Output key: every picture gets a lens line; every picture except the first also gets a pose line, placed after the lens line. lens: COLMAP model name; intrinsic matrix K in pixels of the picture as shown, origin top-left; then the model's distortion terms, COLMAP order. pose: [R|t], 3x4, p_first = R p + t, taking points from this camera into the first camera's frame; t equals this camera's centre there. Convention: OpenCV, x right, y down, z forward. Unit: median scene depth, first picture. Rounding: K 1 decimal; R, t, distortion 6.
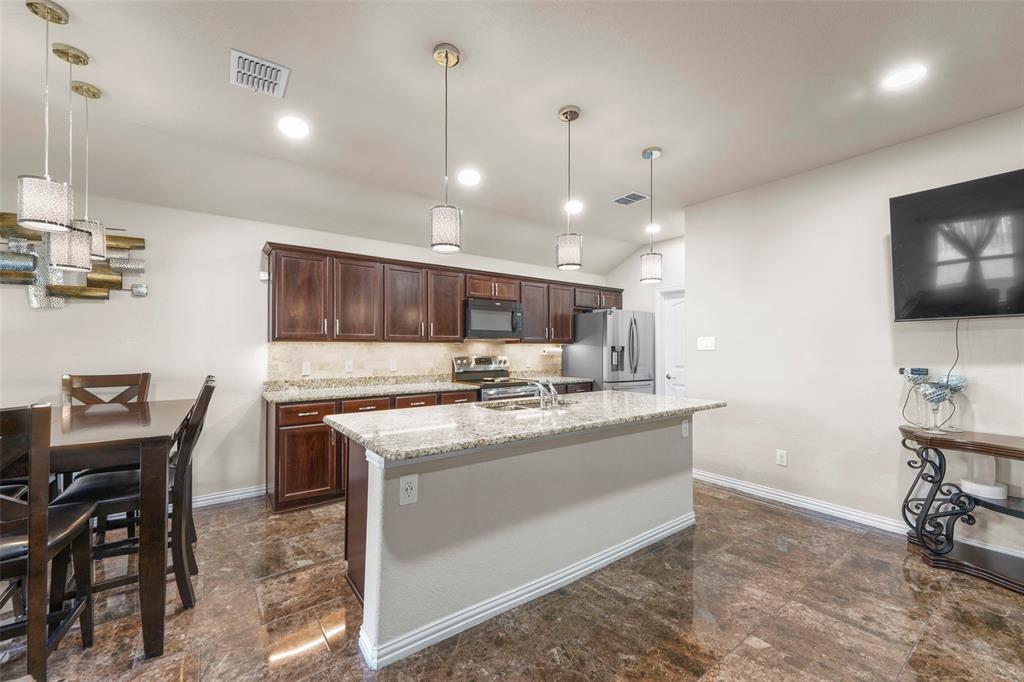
lens RADIAL K [[408.0, 0, 502.2], [0, 408.0, 344.9], [0, 0, 1]] dist [0.009546, -0.003039]
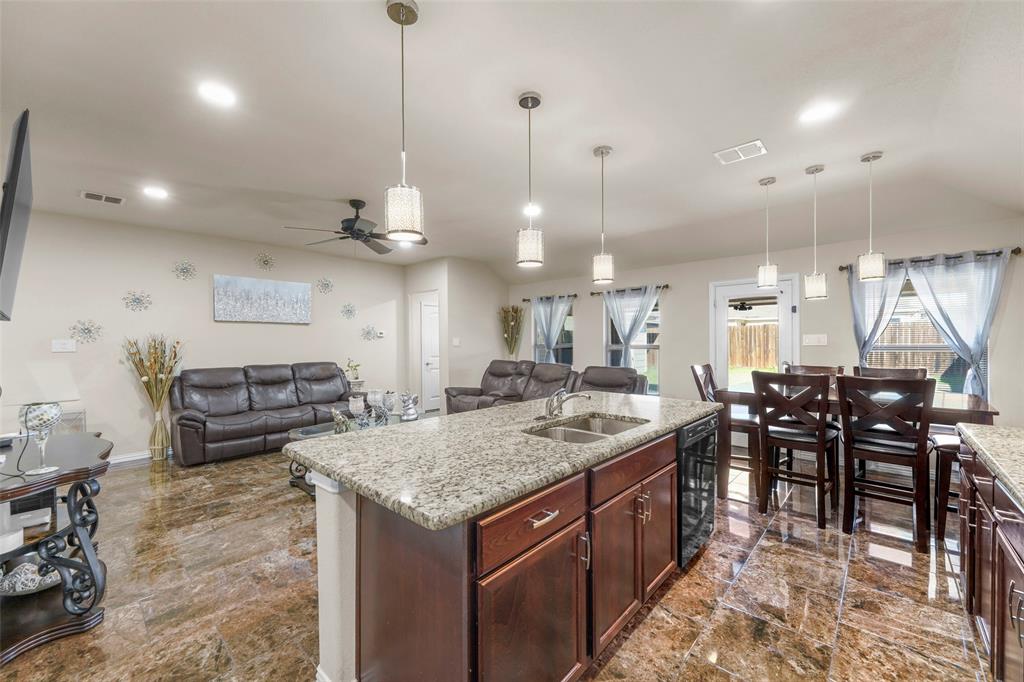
lens RADIAL K [[408.0, 0, 508.2], [0, 408.0, 336.2], [0, 0, 1]] dist [0.009546, -0.003039]
pose [[-0.977839, -0.000043, -0.209358, 0.279066], [0.004529, 0.999762, -0.021357, -0.000591], [0.209309, -0.021832, -0.977606, 1.295355]]
